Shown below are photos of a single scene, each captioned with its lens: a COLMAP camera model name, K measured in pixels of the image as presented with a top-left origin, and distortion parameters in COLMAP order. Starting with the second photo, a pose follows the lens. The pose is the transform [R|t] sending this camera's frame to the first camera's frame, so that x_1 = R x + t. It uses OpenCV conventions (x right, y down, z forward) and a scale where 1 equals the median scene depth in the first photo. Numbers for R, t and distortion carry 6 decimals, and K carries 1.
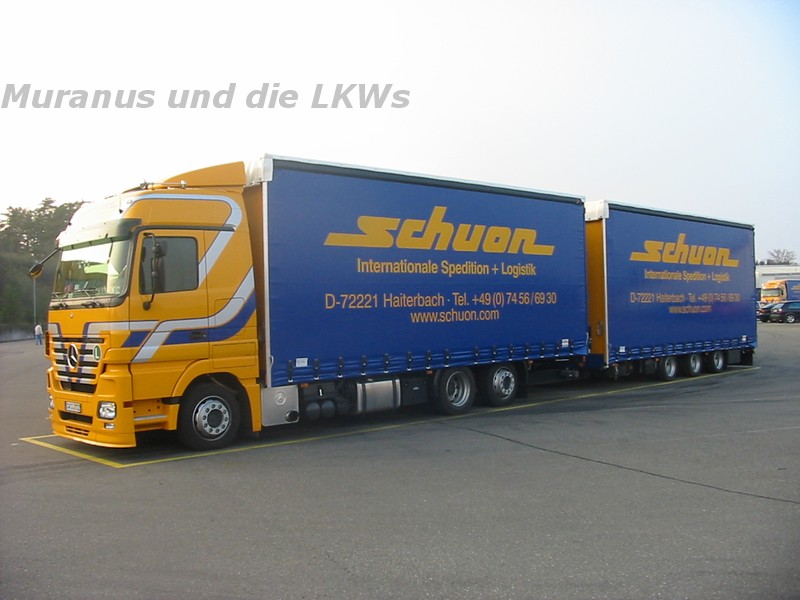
lens RADIAL K [[859.0, 0, 400.0], [0, 859.0, 300.0], [0, 0, 1]] dist [-0.125373, 0.018808]
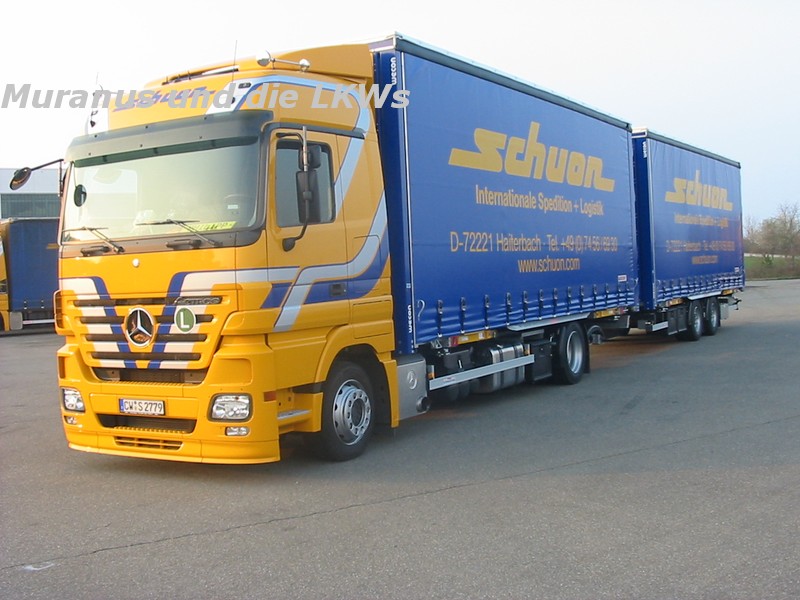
lens RADIAL K [[1000.5, 0, 400.0], [0, 1000.5, 300.0], [0, 0, 1]] dist [-0.118094, 0.029816]
pose [[0.960216, -0.020964, 0.278469, -0.335130], [0.011938, 0.999348, 0.034070, 0.018943], [-0.279002, -0.029390, 0.959841, 0.185113]]
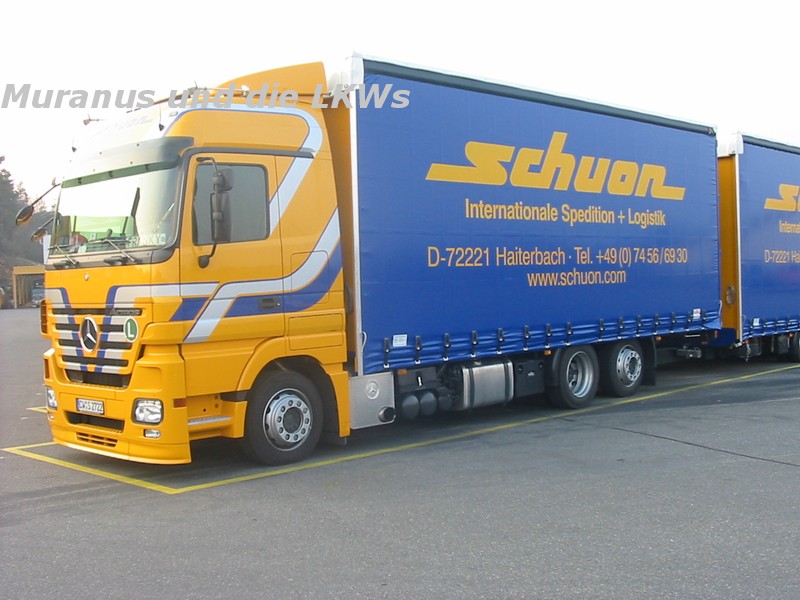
lens RADIAL K [[1000.5, 0, 400.0], [0, 1000.5, 300.0], [0, 0, 1]] dist [-0.118094, 0.029816]
pose [[0.999510, -0.003789, 0.031067, -0.126310], [0.002775, 0.999464, 0.032621, 0.009492], [-0.031174, -0.032519, 0.998985, 0.136124]]
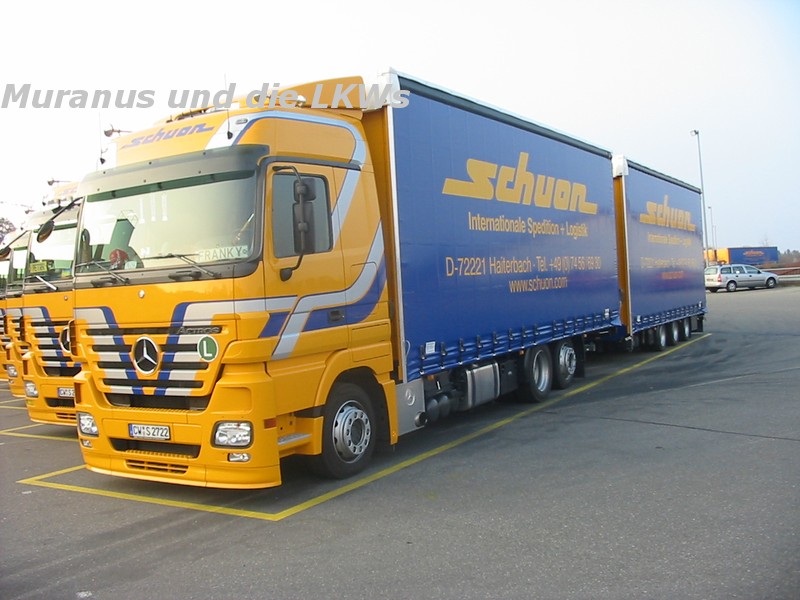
lens RADIAL K [[845.1, 0, 400.0], [0, 845.1, 300.0], [0, 0, 1]] dist [-0.131342, -0.005136]
pose [[0.963352, -0.033882, 0.266093, -0.303049], [0.027978, 0.999272, 0.025947, 0.009584], [-0.266778, -0.017551, 0.963598, 0.259018]]
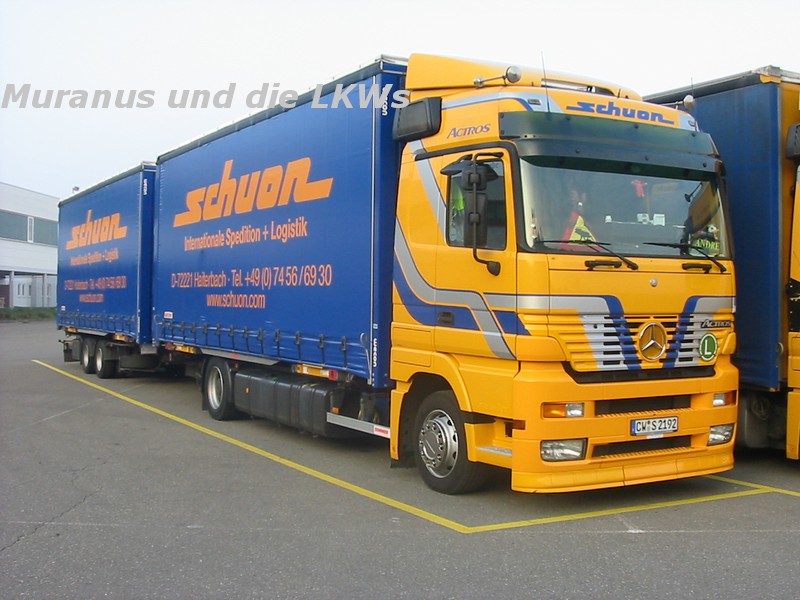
lens RADIAL K [[1000.5, 0, 400.0], [0, 1000.5, 300.0], [0, 0, 1]] dist [-0.118094, 0.029816]
pose [[-0.246181, 0.024987, -0.968902, 0.939346], [0.012359, 0.999667, 0.022640, 0.000267], [0.969145, -0.006401, -0.246407, 1.443467]]
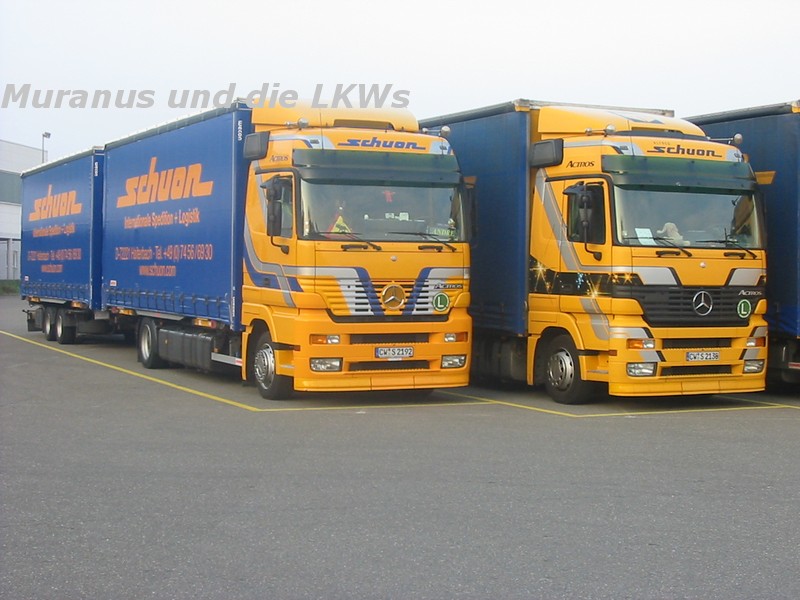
lens RADIAL K [[1429.7, 0, 400.0], [0, 1429.7, 300.0], [0, 0, 1]] dist [-0.029976, -0.091724]
pose [[-0.322941, 0.043898, -0.945400, 1.567536], [0.013656, 0.999036, 0.041723, -0.011581], [0.946321, 0.000564, -0.323229, 1.875152]]
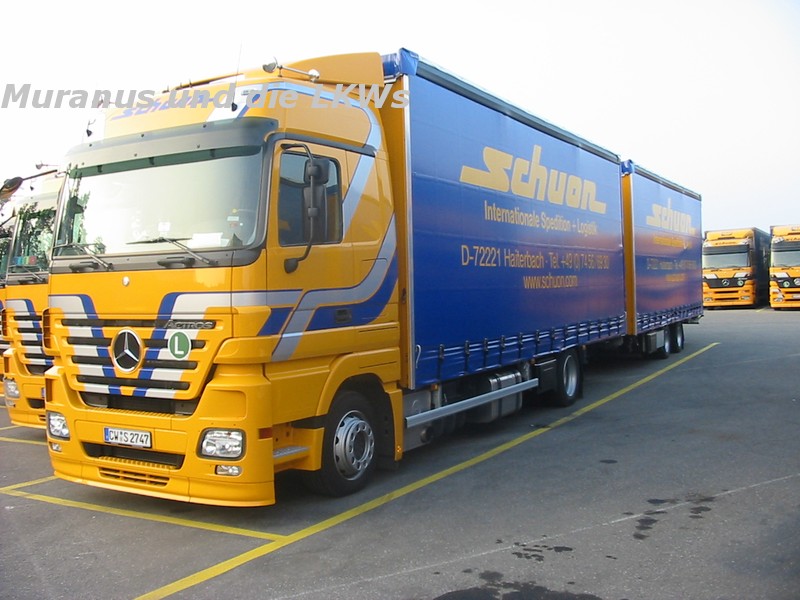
lens RADIAL K [[845.1, 0, 400.0], [0, 845.1, 300.0], [0, 0, 1]] dist [-0.131342, -0.005136]
pose [[0.957299, 0.010421, 0.288910, -0.307641], [-0.014825, 0.999805, 0.013059, 0.017141], [-0.288718, -0.016785, 0.957267, 0.321002]]
